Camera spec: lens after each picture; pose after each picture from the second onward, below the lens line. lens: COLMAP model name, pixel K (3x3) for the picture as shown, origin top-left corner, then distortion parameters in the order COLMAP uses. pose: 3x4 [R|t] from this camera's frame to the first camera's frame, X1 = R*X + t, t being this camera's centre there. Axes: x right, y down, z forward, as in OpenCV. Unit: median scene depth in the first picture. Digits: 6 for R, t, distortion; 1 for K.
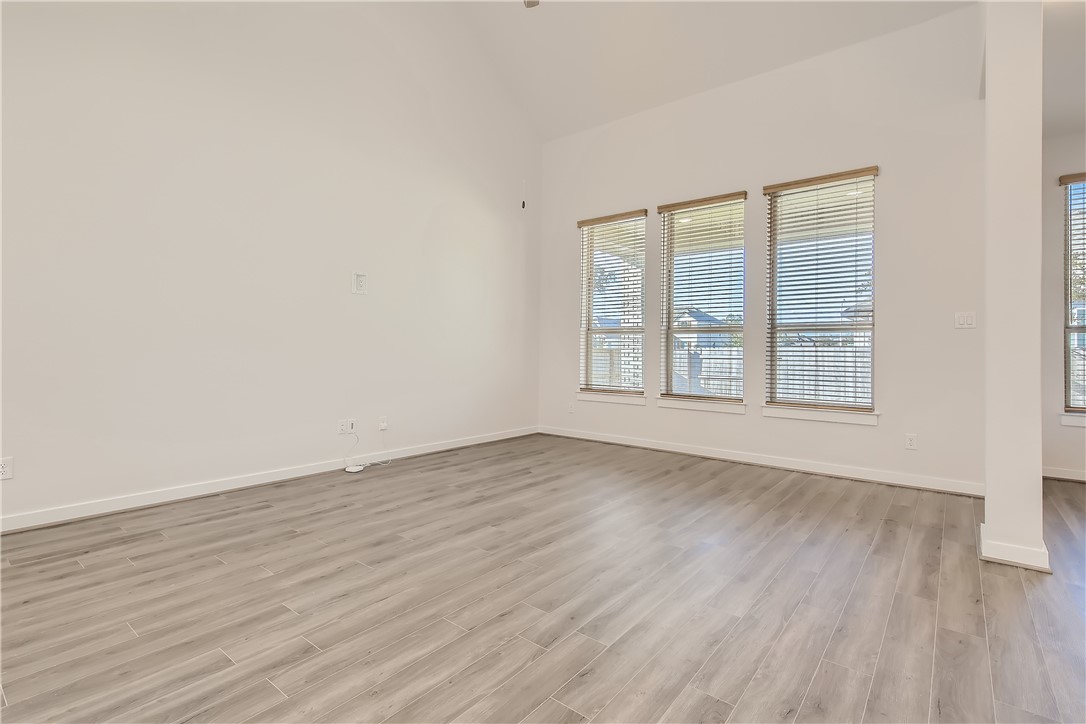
lens RADIAL K [[501.8, 0, 538.7], [0, 501.8, 329.2], [0, 0, 1]] dist [0.009590, -0.001594]
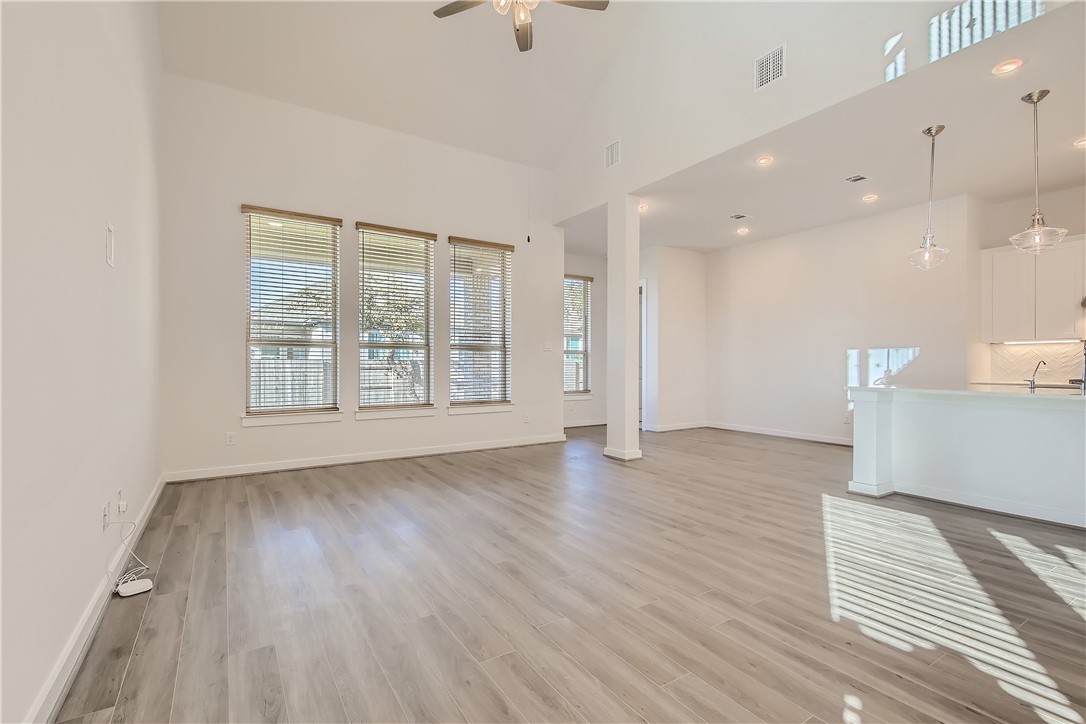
lens RADIAL K [[501.8, 0, 533.3], [0, 501.8, 360.1], [0, 0, 1]] dist [0.009590, -0.001594]
pose [[0.327973, -0.005303, 0.944672, -0.663244], [-0.033054, 0.999308, 0.017086, 0.003520], [-0.944109, -0.036829, 0.327570, 0.367238]]
